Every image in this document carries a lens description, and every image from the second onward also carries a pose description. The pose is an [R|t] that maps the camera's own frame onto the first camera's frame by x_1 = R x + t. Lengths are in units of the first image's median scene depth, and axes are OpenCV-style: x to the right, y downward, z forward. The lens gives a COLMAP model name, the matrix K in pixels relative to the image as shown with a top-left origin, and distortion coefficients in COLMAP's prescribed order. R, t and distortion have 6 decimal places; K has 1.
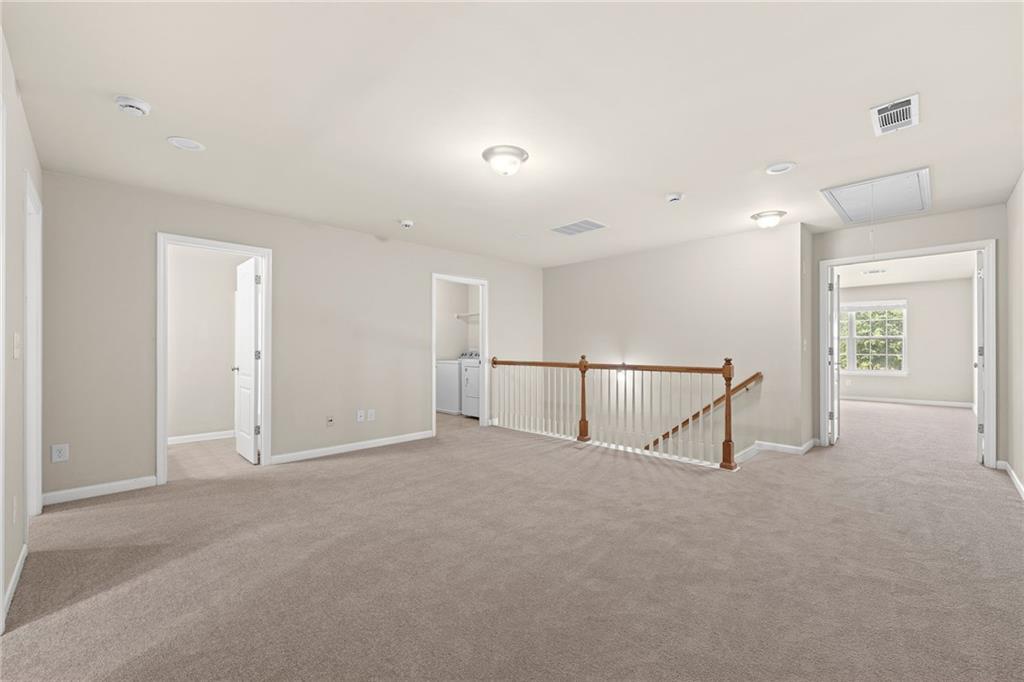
lens RADIAL K [[415.7, 0, 506.9], [0, 415.7, 349.6], [0, 0, 1]] dist [0.001382, -0.000191]
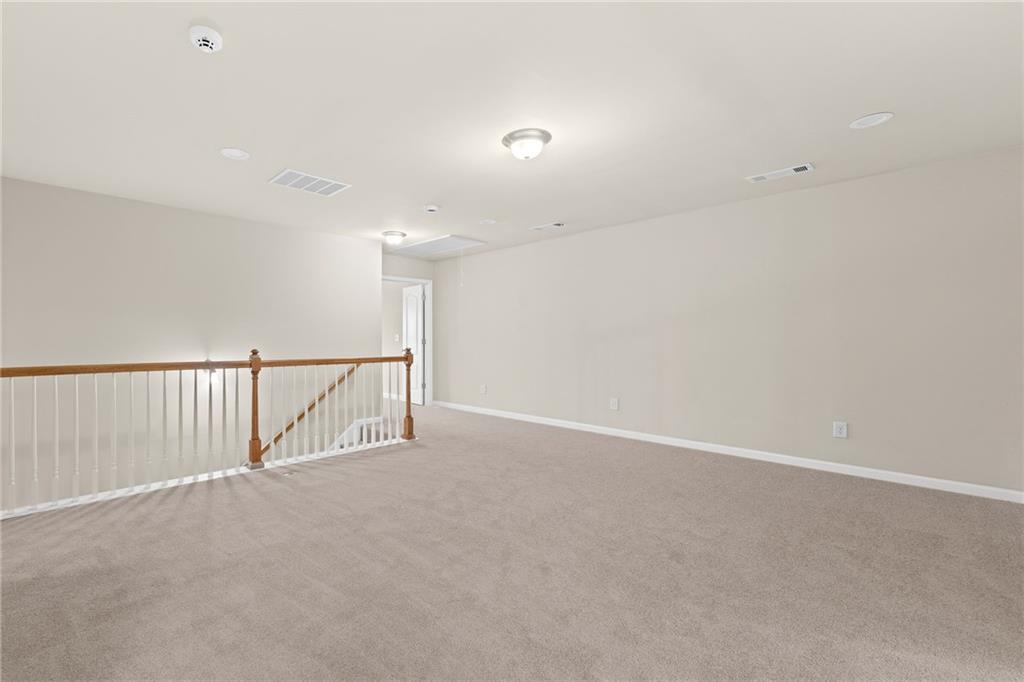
lens RADIAL K [[415.7, 0, 507.0], [0, 415.7, 338.7], [0, 0, 1]] dist [0.001382, -0.000191]
pose [[-0.018871, 0.005695, 0.999806, -0.544708], [0.000274, 0.999984, -0.005691, -0.000342], [-0.999822, 0.000166, -0.018872, 0.579211]]
